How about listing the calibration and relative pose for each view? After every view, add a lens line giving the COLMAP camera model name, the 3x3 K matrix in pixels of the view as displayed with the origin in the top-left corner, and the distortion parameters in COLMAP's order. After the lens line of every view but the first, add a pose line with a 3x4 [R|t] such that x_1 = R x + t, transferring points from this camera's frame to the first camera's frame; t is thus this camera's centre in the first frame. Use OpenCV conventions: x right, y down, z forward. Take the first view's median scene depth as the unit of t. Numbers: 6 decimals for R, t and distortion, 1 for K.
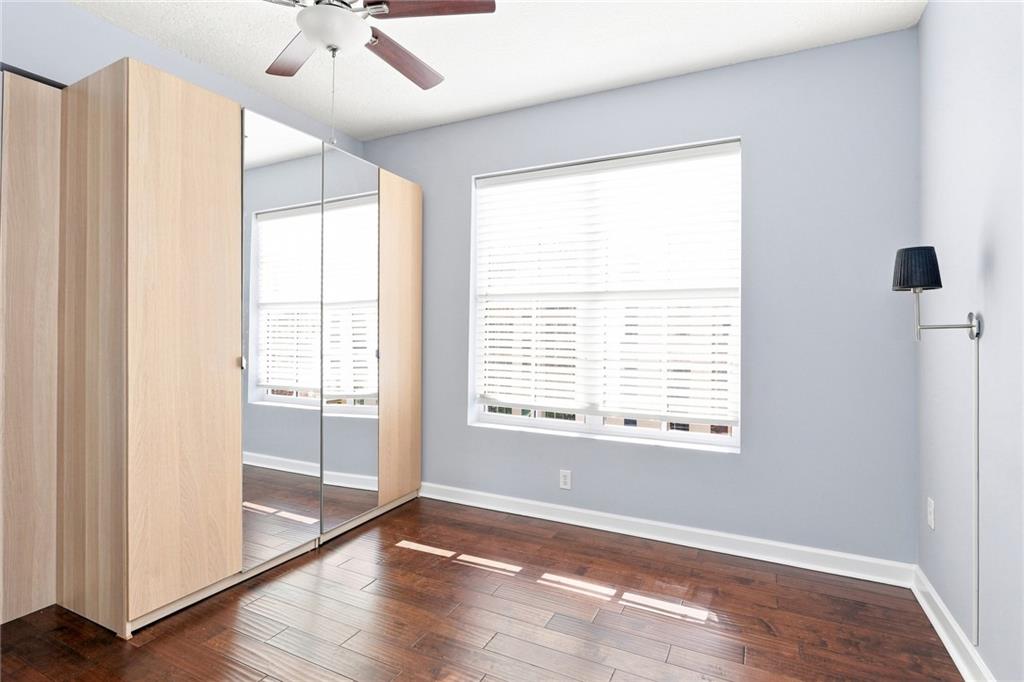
lens RADIAL K [[509.3, 0, 508.0], [0, 509.3, 328.6], [0, 0, 1]] dist [-0.001867, -0.000214]
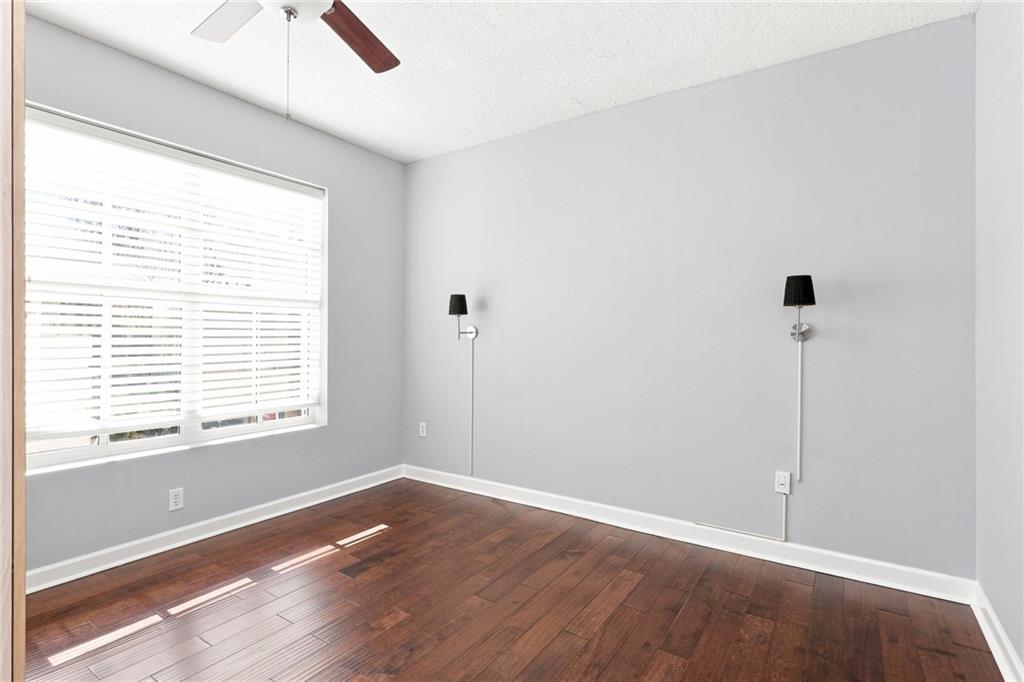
lens RADIAL K [[509.3, 0, 508.0], [0, 509.3, 328.6], [0, 0, 1]] dist [-0.001867, -0.000214]
pose [[0.126110, 0.005158, 0.992003, -0.834373], [-0.012738, 0.999912, -0.003580, -0.010578], [-0.991935, -0.012184, 0.126164, 0.365727]]
